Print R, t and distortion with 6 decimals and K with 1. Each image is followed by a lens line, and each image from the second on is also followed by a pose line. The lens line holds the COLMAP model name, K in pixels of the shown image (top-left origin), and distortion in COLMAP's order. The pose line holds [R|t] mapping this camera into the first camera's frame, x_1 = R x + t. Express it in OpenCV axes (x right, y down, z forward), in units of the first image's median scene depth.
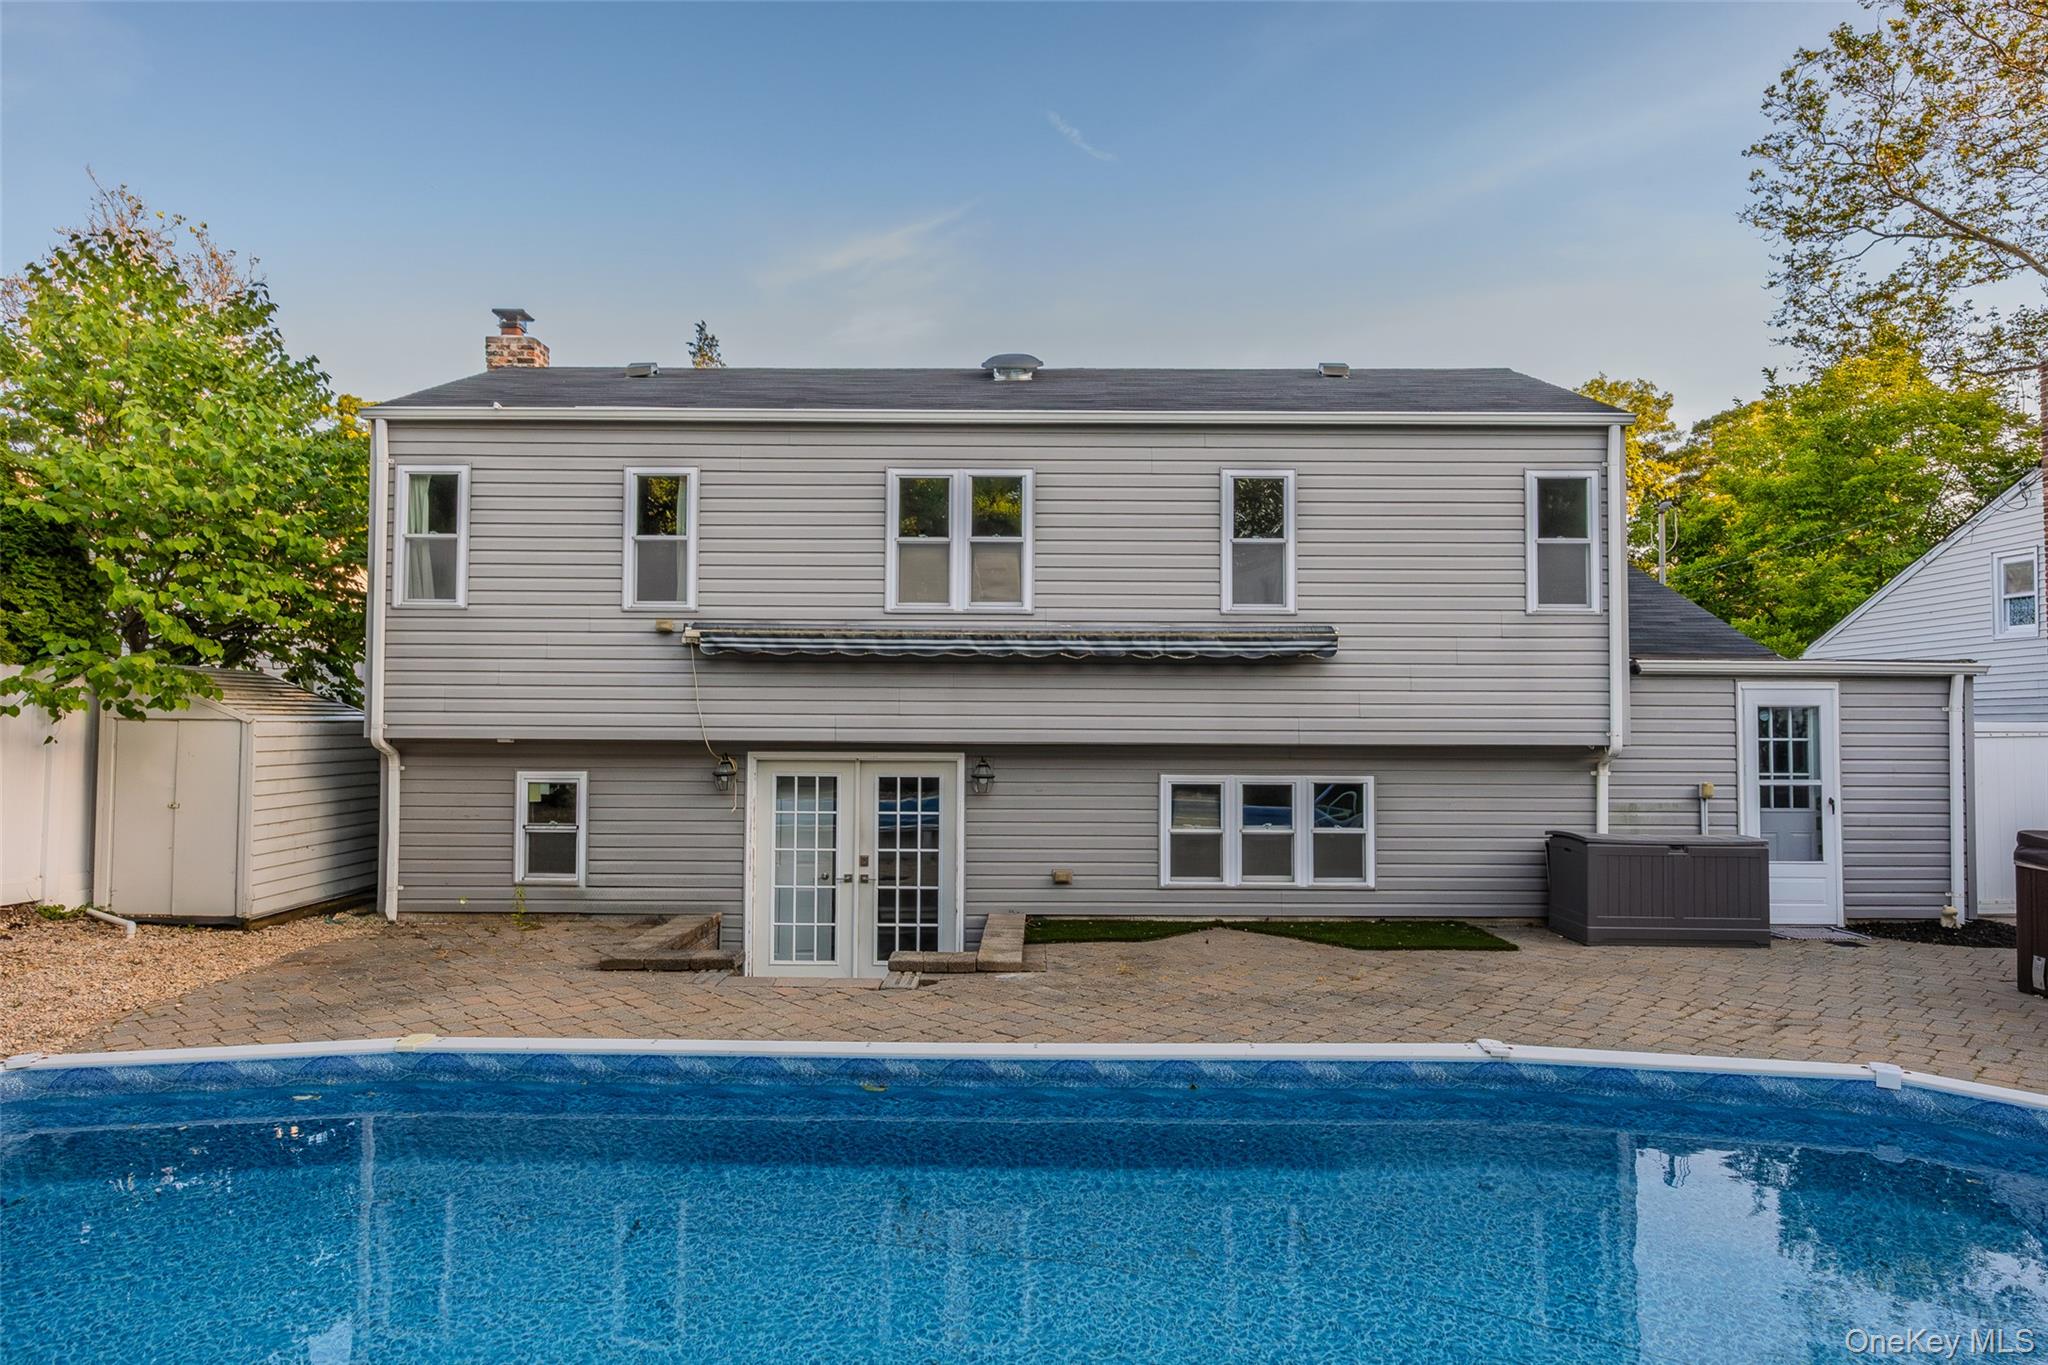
lens RADIAL K [[1278.6, 0, 1028.4], [0, 1278.6, 686.7], [0, 0, 1]] dist [-0.005199, 0.000336]
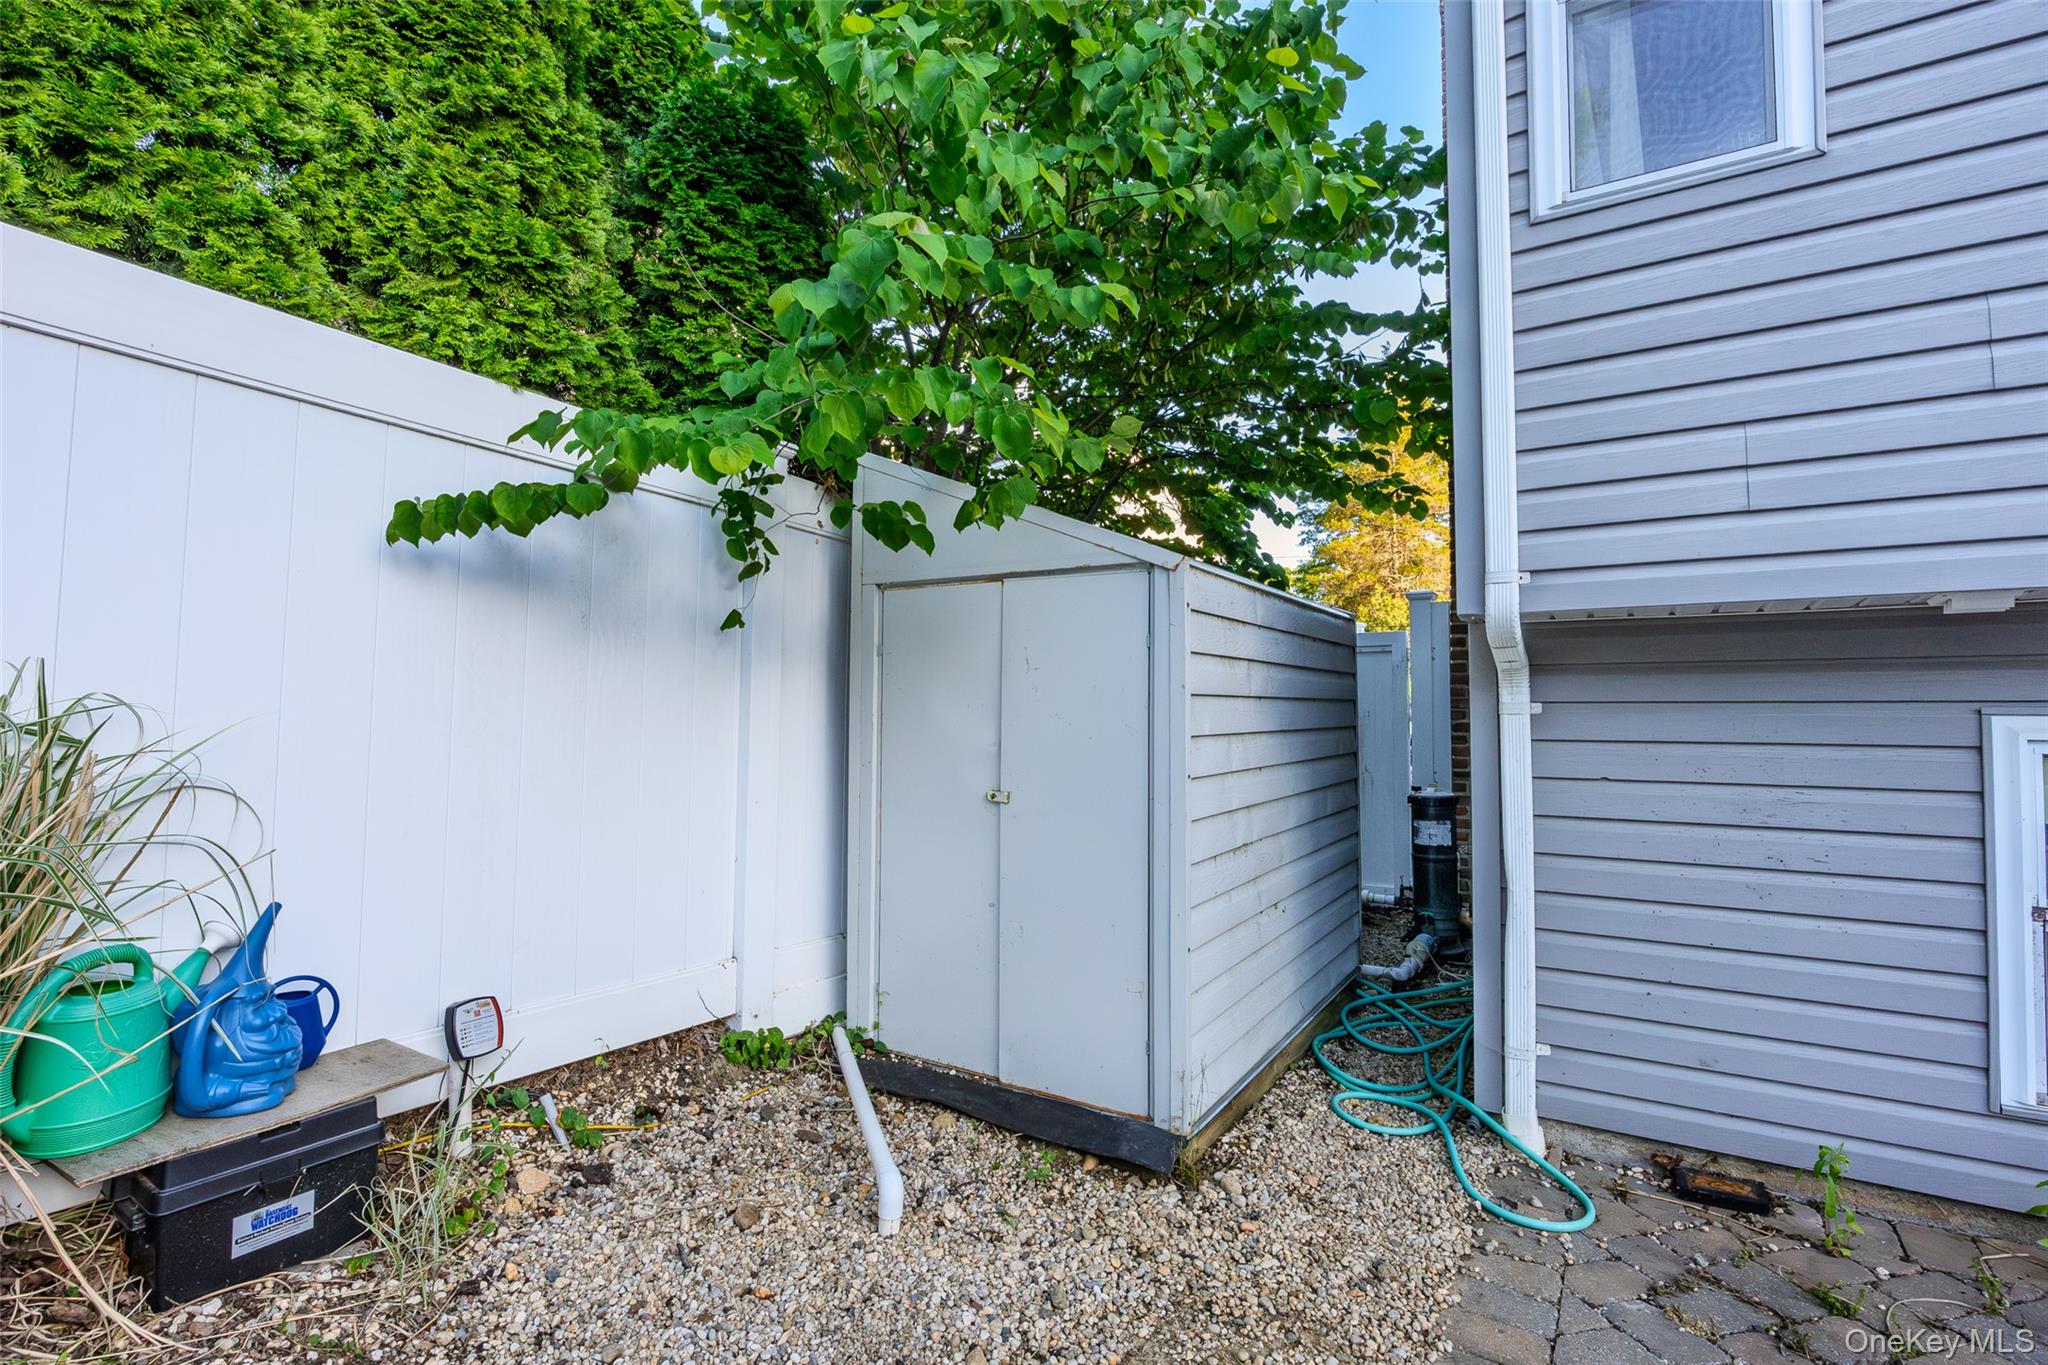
lens RADIAL K [[970.3, 0, 1034.7], [0, 970.3, 682.6], [0, 0, 1]] dist [-0.009646, 0.001173]
pose [[0.840350, -0.021659, -0.541611, -0.473700], [0.018633, 0.999765, -0.011069, 0.058616], [0.541724, -0.000790, 0.840556, 0.718794]]
